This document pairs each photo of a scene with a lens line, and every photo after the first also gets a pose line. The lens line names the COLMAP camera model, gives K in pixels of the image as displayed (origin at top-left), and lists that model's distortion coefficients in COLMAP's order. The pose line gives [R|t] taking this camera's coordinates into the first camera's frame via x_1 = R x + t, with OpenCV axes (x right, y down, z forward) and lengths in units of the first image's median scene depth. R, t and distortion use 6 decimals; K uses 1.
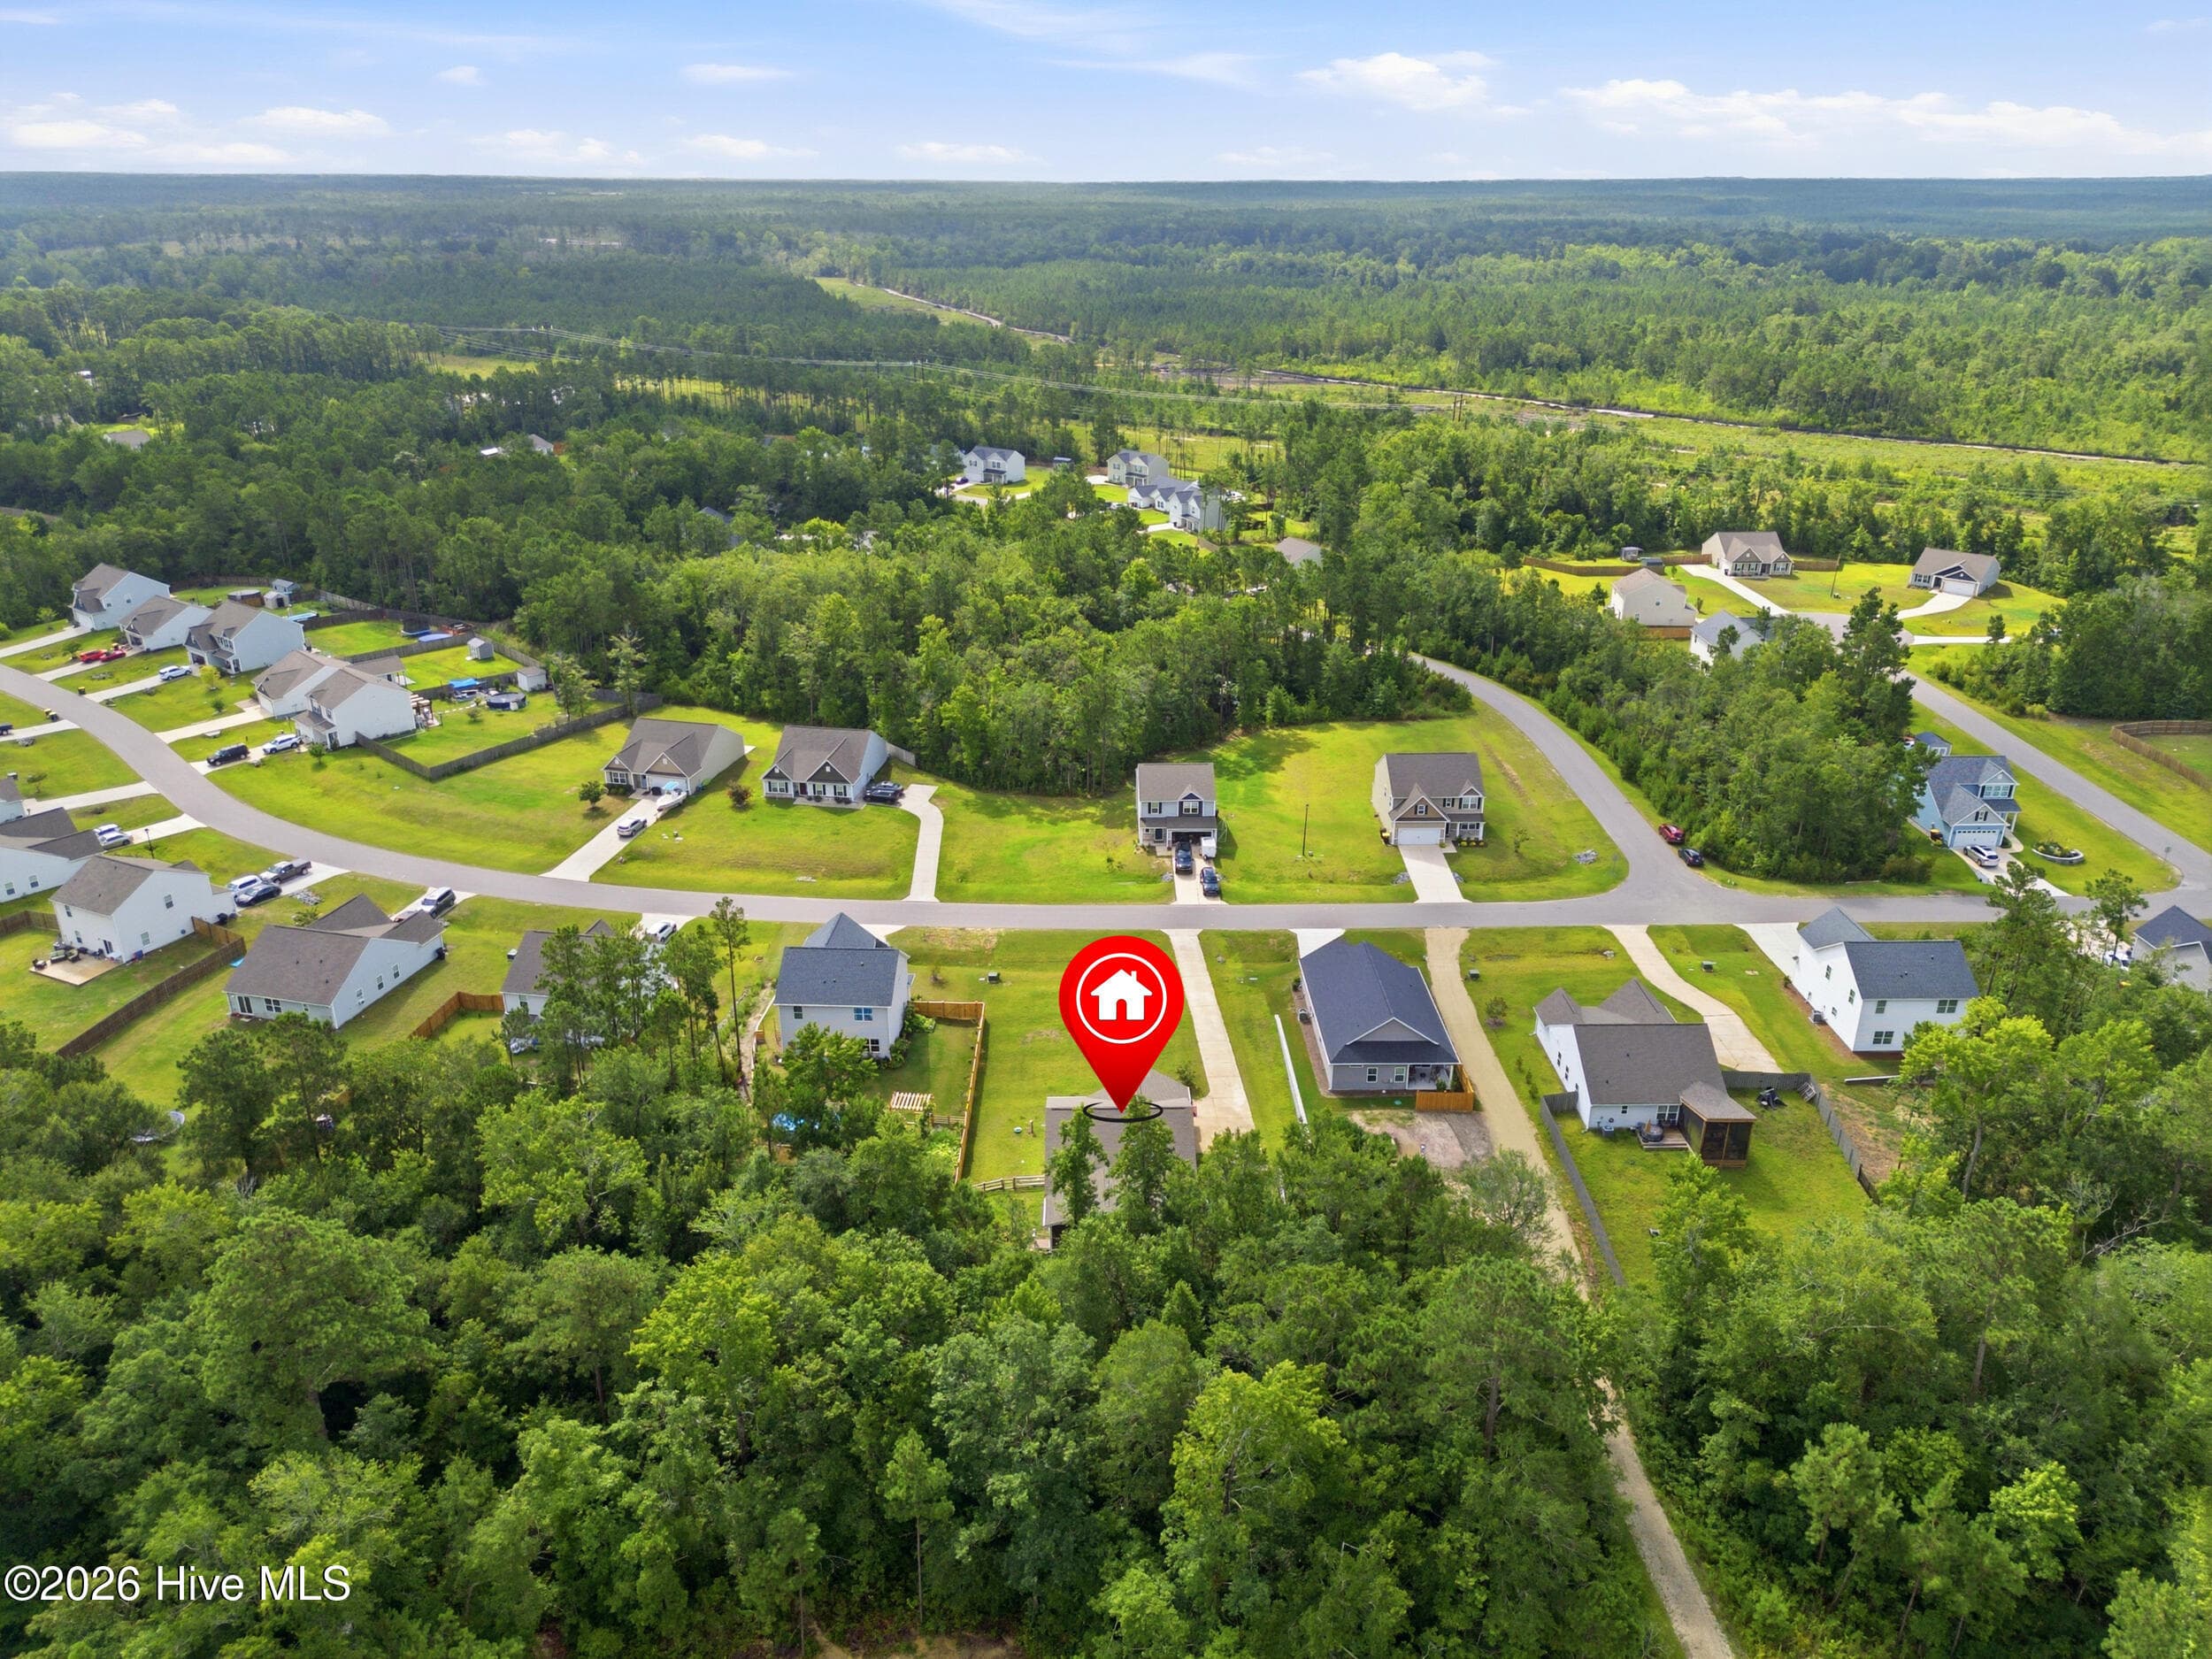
lens RADIAL K [[1564.4, 0, 1103.0], [0, 1564.4, 837.8], [0, 0, 1]] dist [0.054336, -0.033869]
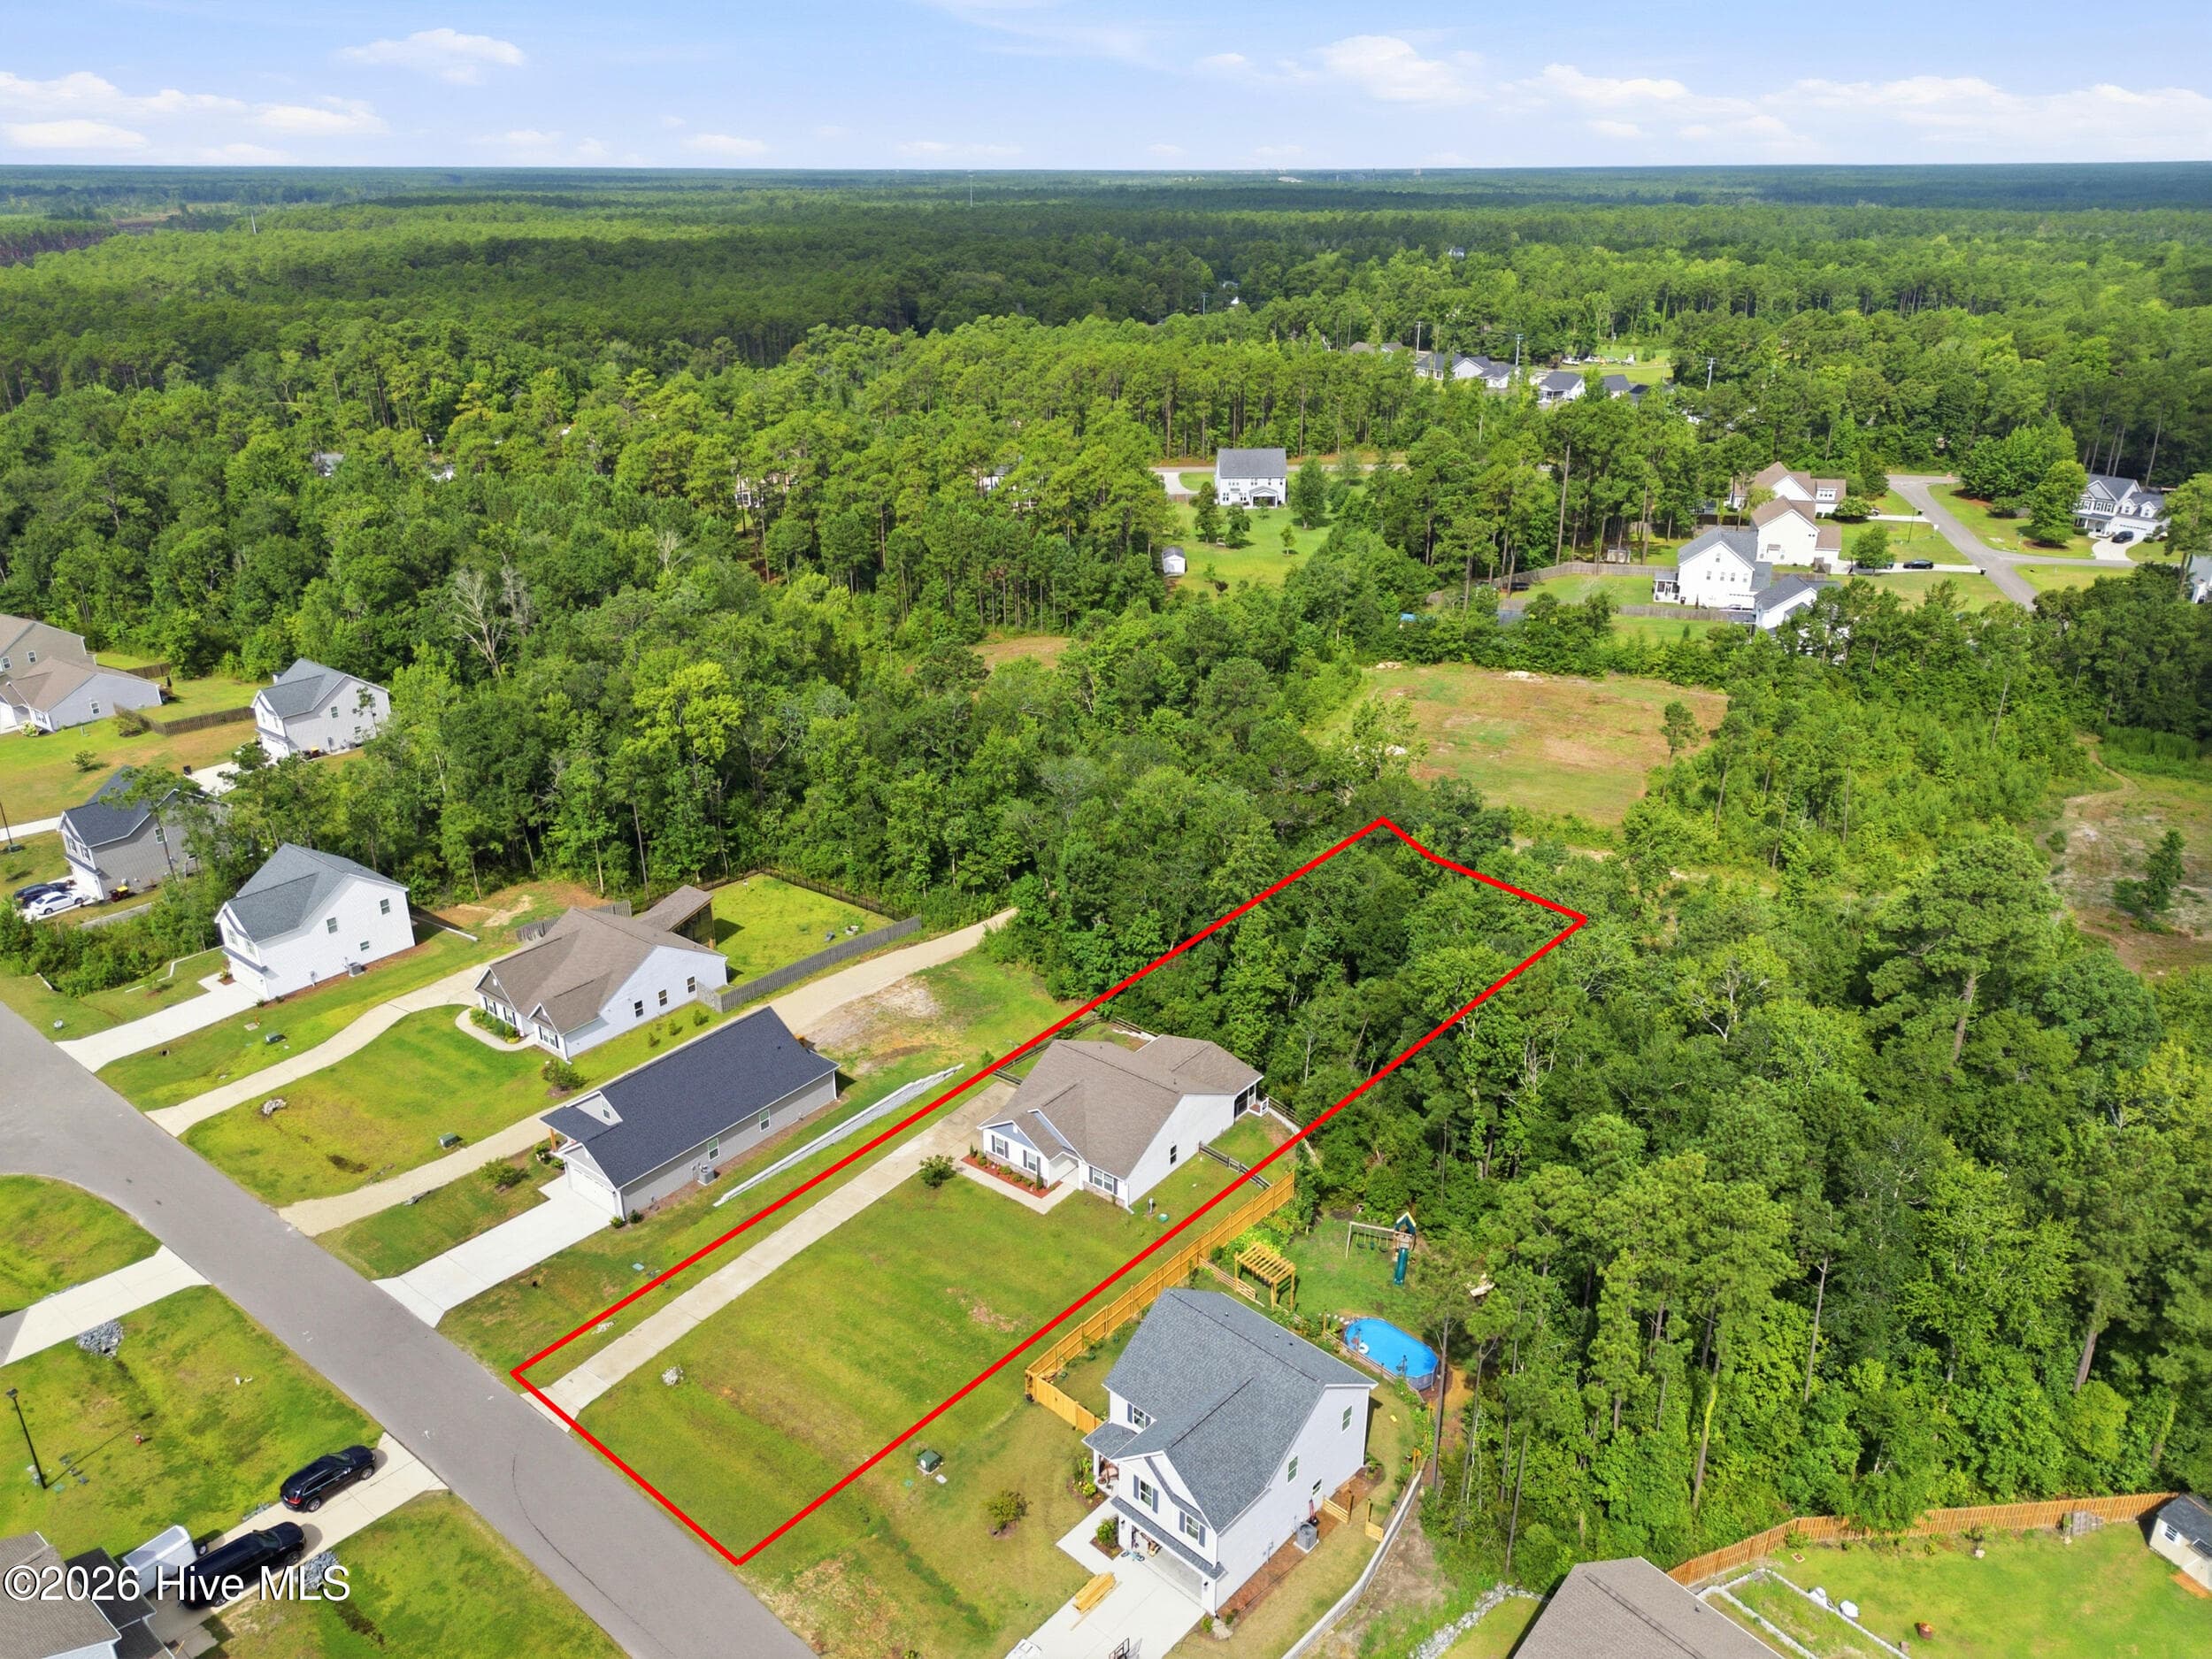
lens RADIAL K [[1564.4, 0, 1108.8], [0, 1564.4, 823.6], [0, 0, 1]] dist [0.054336, -0.033869]
pose [[-0.775998, -0.241420, 0.582704, -0.333842], [0.253191, 0.726915, 0.638348, -0.348504], [-0.577686, 0.642892, -0.502960, 0.944283]]
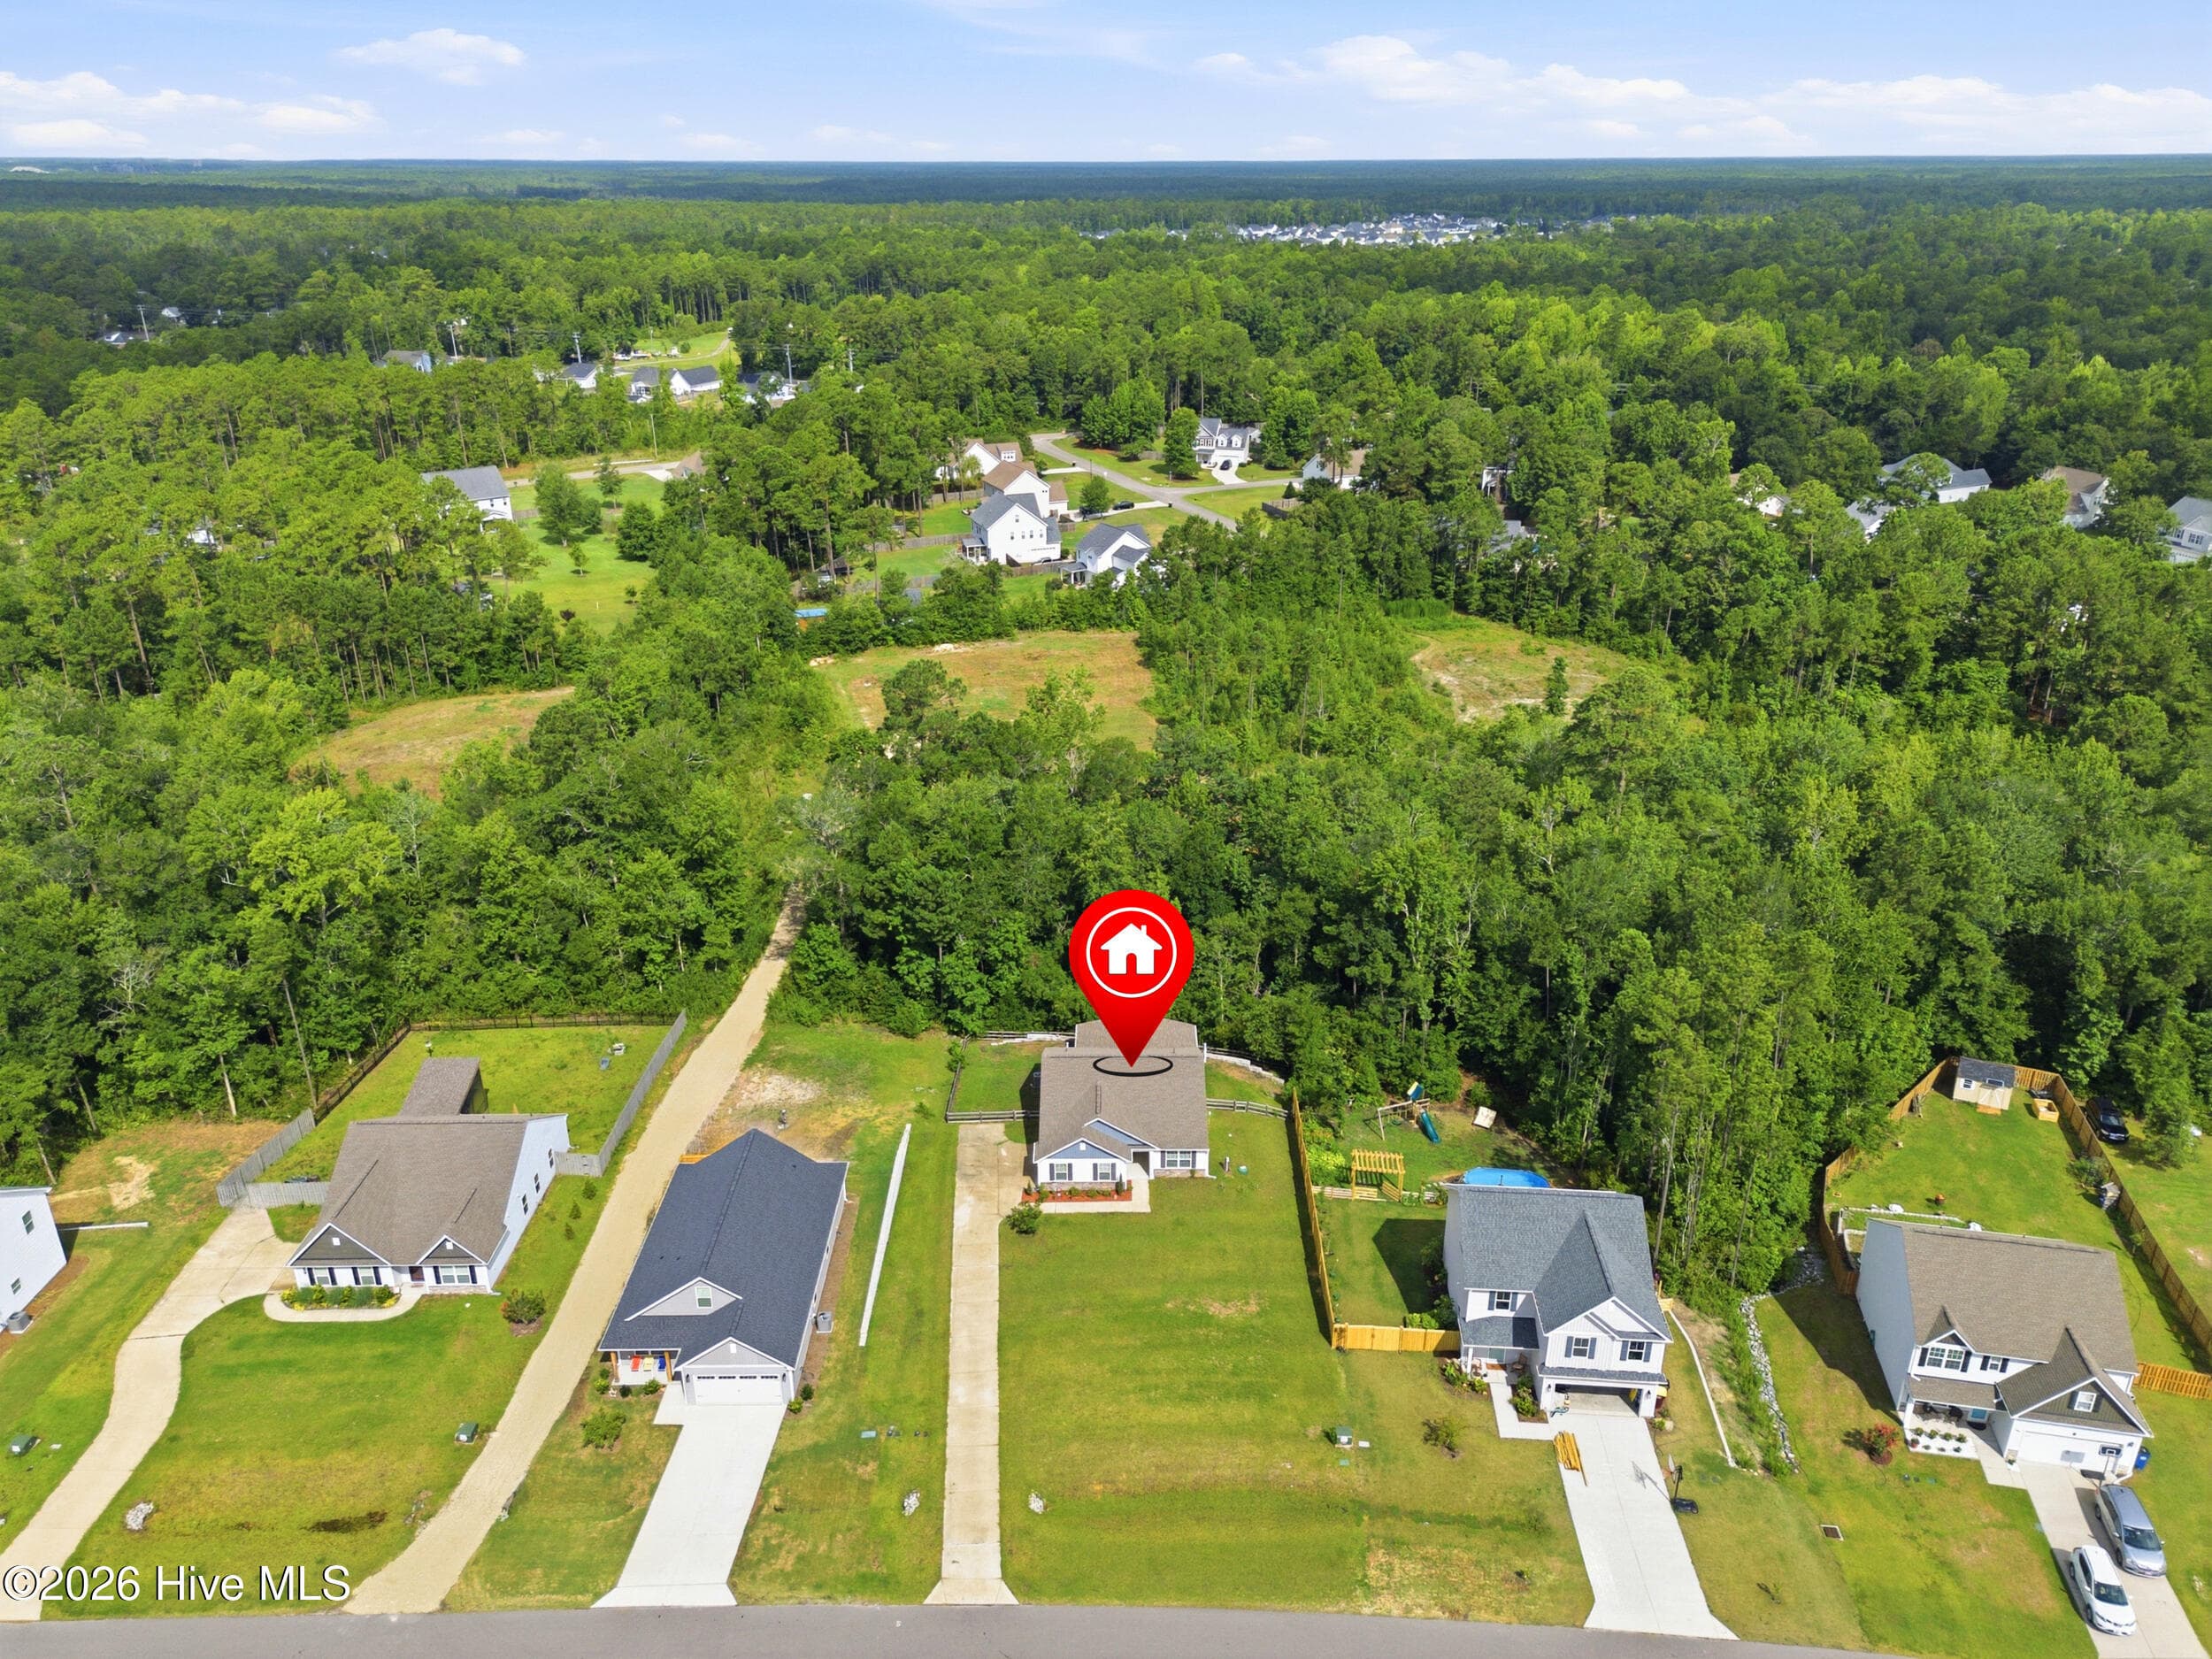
lens RADIAL K [[1564.4, 0, 1105.1], [0, 1564.4, 842.1], [0, 0, 1]] dist [0.054336, -0.033869]
pose [[-0.999914, -0.001918, 0.013012, 0.002930], [0.008206, 0.682190, 0.731129, -0.397116], [-0.010279, 0.731173, -0.682115, 1.056648]]
